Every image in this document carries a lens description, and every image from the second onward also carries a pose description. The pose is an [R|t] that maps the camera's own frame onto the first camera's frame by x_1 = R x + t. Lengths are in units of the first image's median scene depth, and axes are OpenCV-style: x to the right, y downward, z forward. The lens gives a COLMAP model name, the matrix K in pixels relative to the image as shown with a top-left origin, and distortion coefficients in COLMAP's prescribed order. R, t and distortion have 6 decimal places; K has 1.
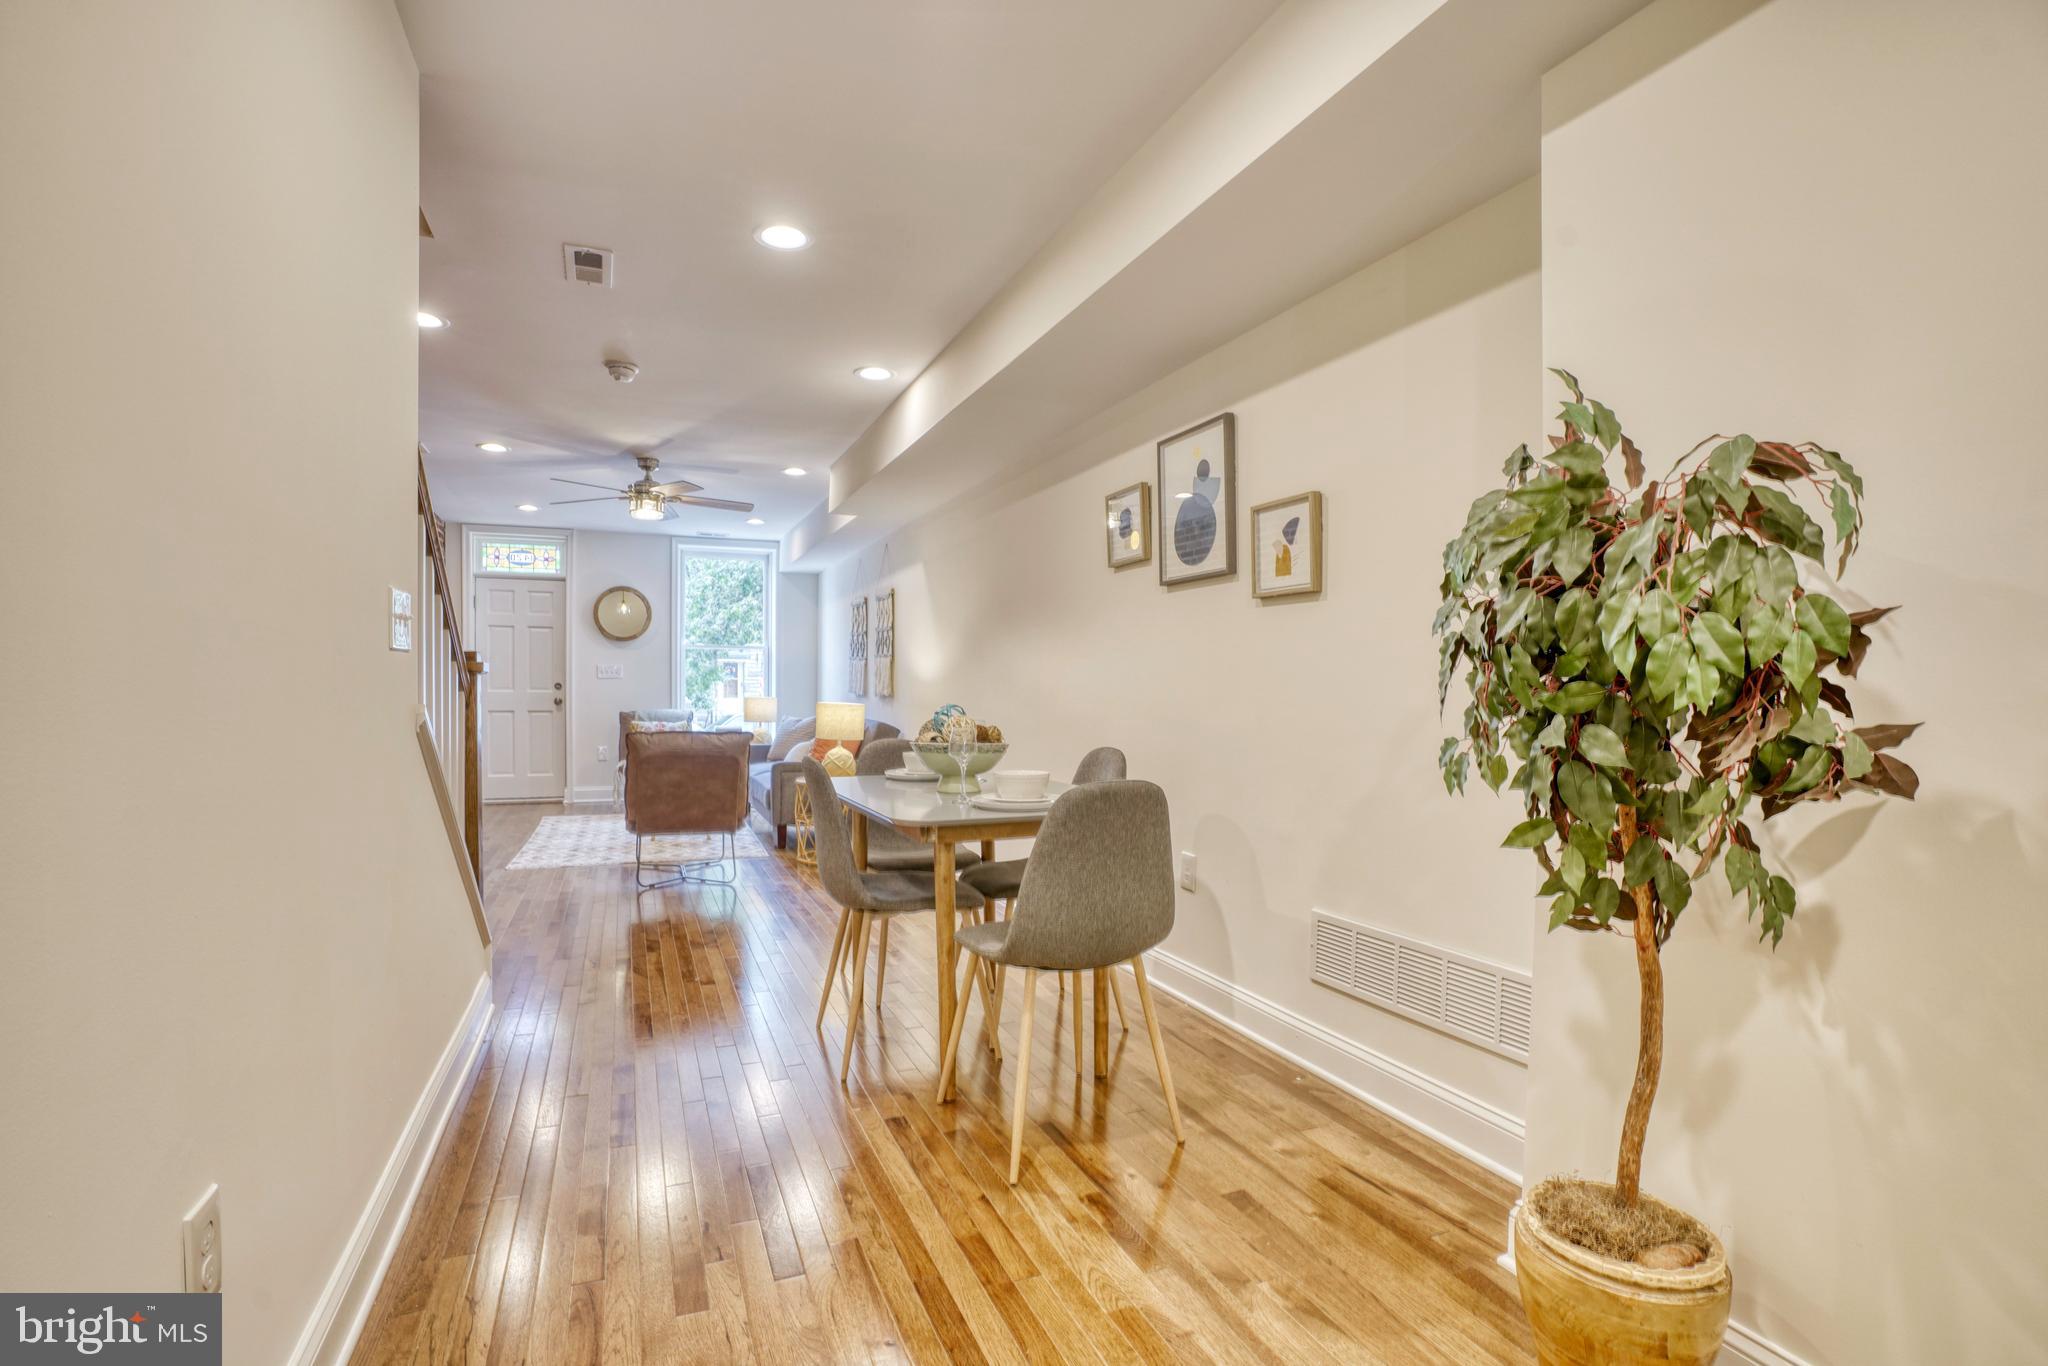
lens RADIAL K [[978.0, 0, 1017.0], [0, 978.0, 676.8], [0, 0, 1]] dist [-0.035098, -0.000186]
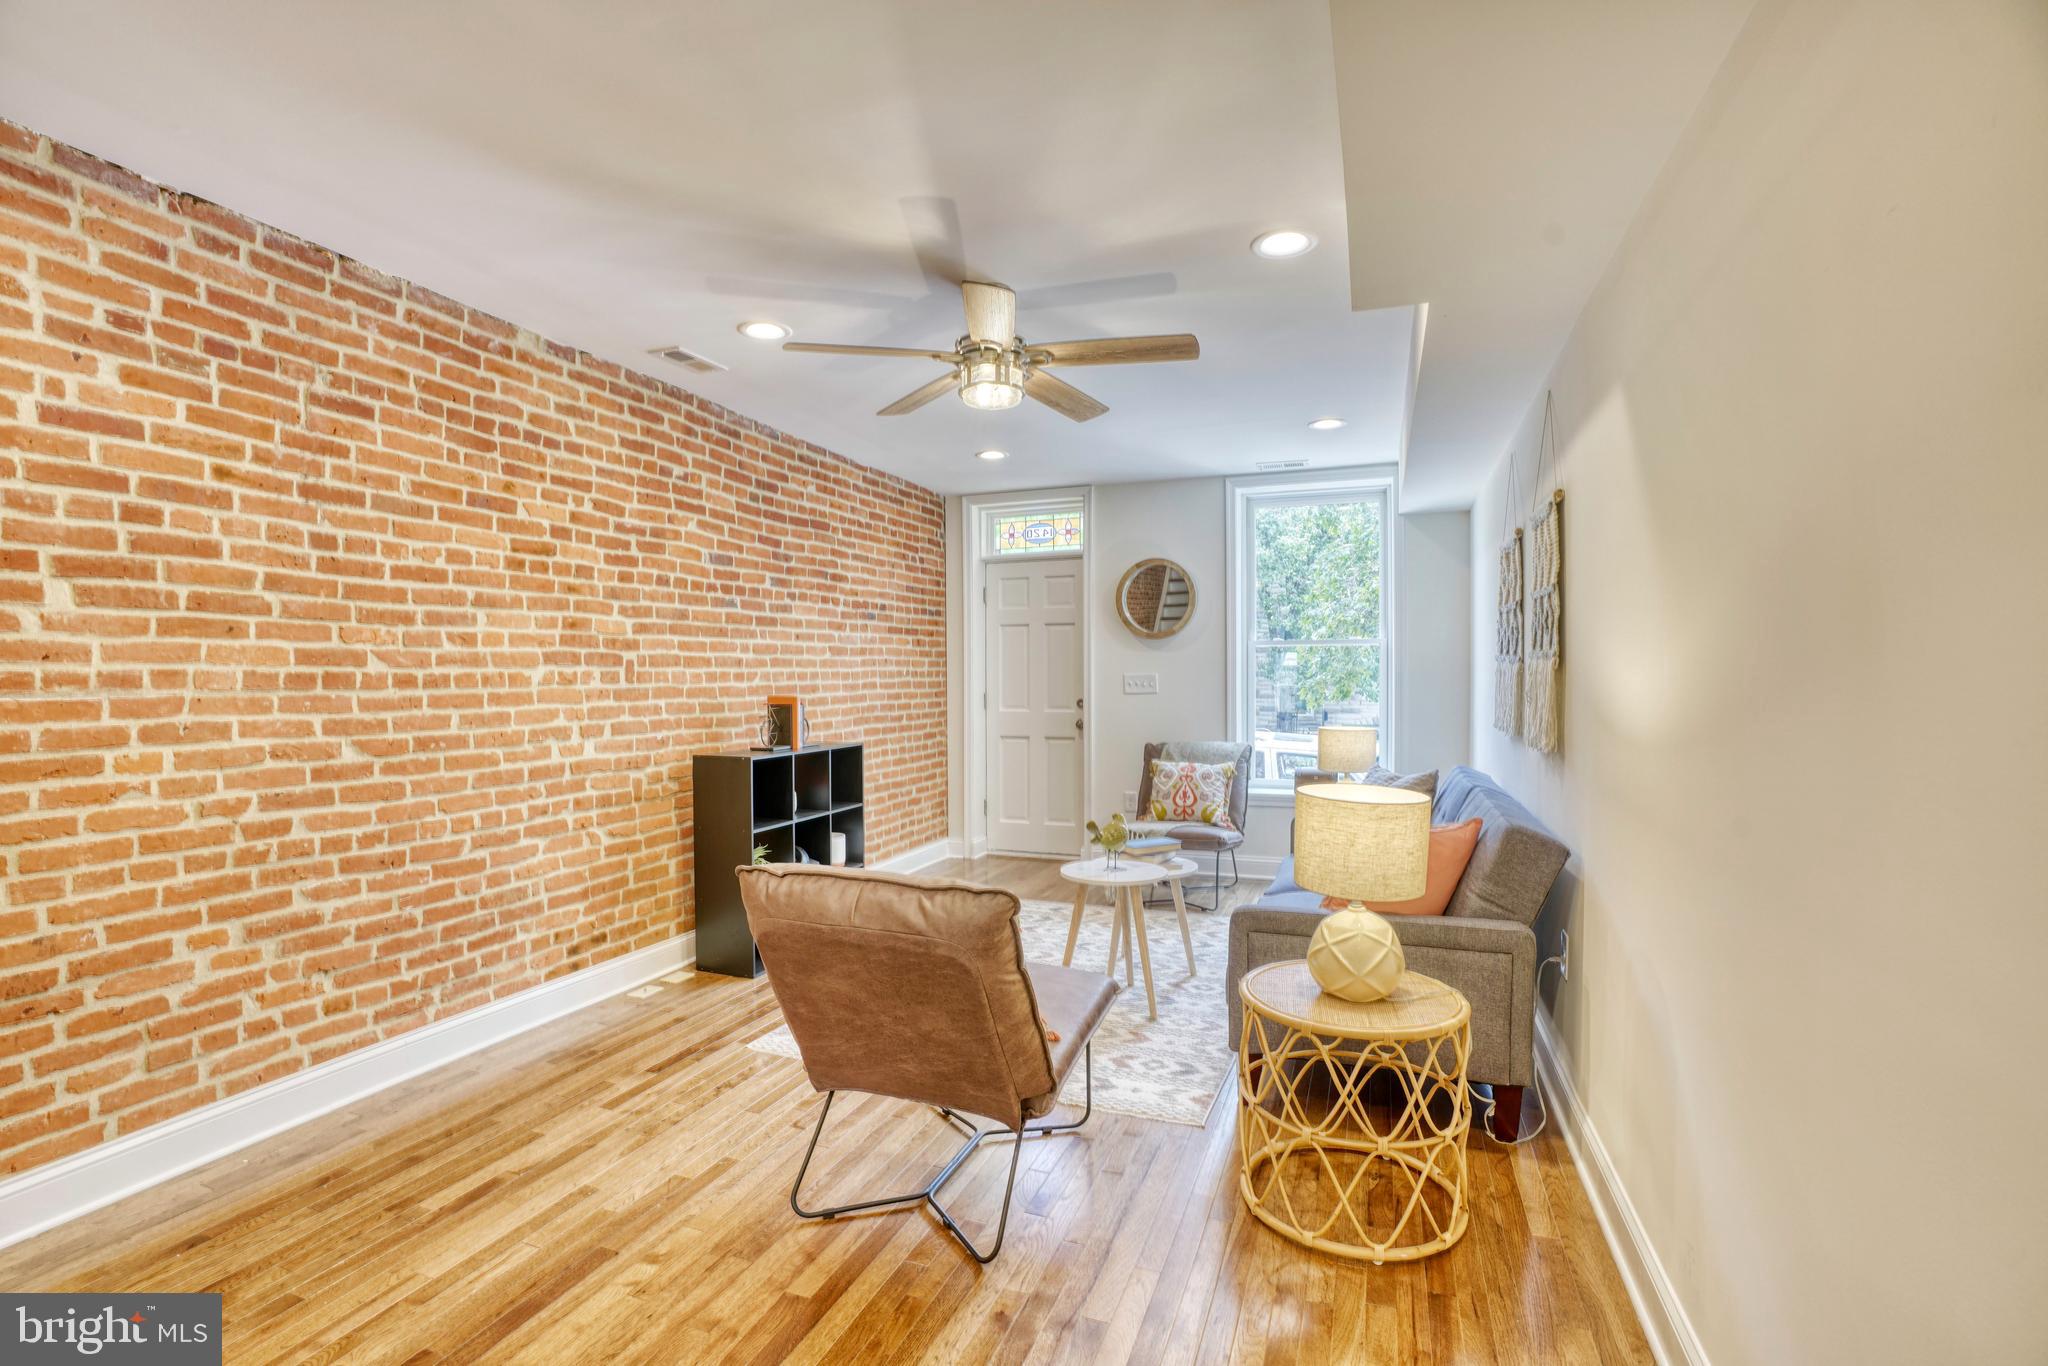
lens RADIAL K [[978.0, 0, 1017.0], [0, 978.0, 676.8], [0, 0, 1]] dist [-0.035098, -0.000186]
pose [[0.745264, -0.014305, -0.666616, -0.024152], [0.016574, 0.999858, -0.002927, -0.010483], [0.666564, -0.008867, 0.745395, 0.445404]]
